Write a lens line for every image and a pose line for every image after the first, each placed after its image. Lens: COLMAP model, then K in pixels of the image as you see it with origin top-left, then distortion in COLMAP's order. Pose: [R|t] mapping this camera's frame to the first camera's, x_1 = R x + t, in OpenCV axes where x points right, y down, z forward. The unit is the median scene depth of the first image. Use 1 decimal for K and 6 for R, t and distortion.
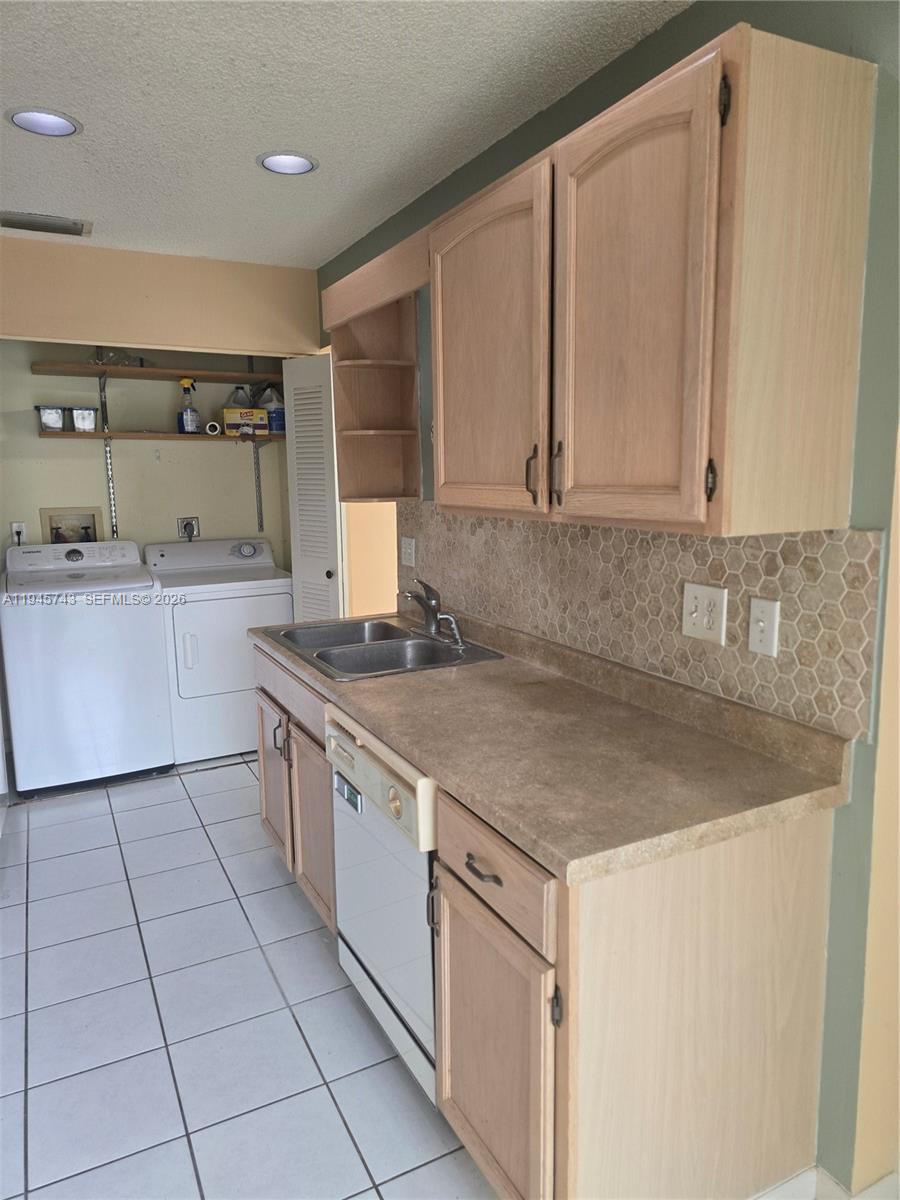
lens RADIAL K [[803.5, 0, 452.1], [0, 803.5, 588.0], [0, 0, 1]] dist [0.087043, -0.102824]
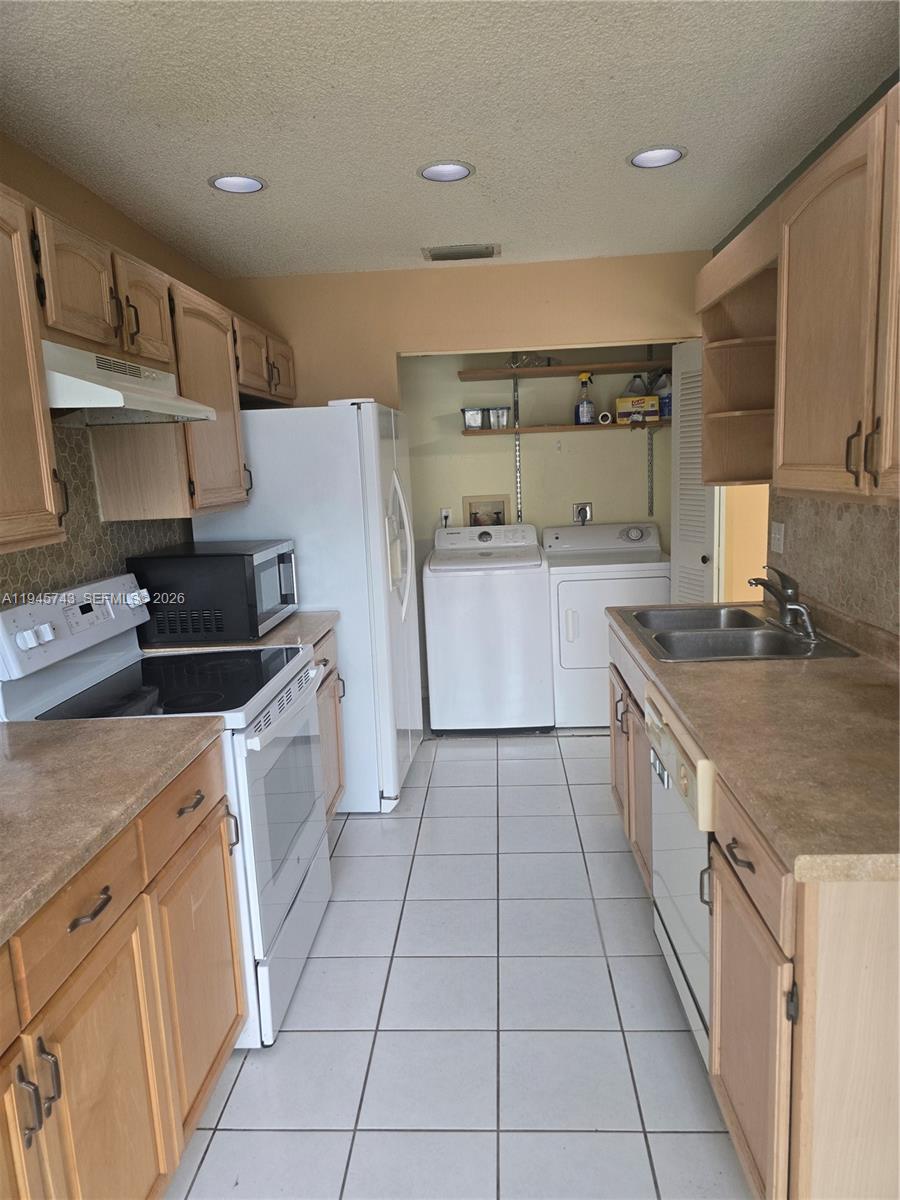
lens RADIAL K [[809.9, 0, 444.7], [0, 809.9, 595.1], [0, 0, 1]] dist [0.091121, -0.104582]
pose [[0.854293, 0.055761, -0.516792, 0.120747], [-0.041888, 0.998381, 0.038479, 0.001820], [0.518101, -0.011225, 0.855246, -0.028210]]
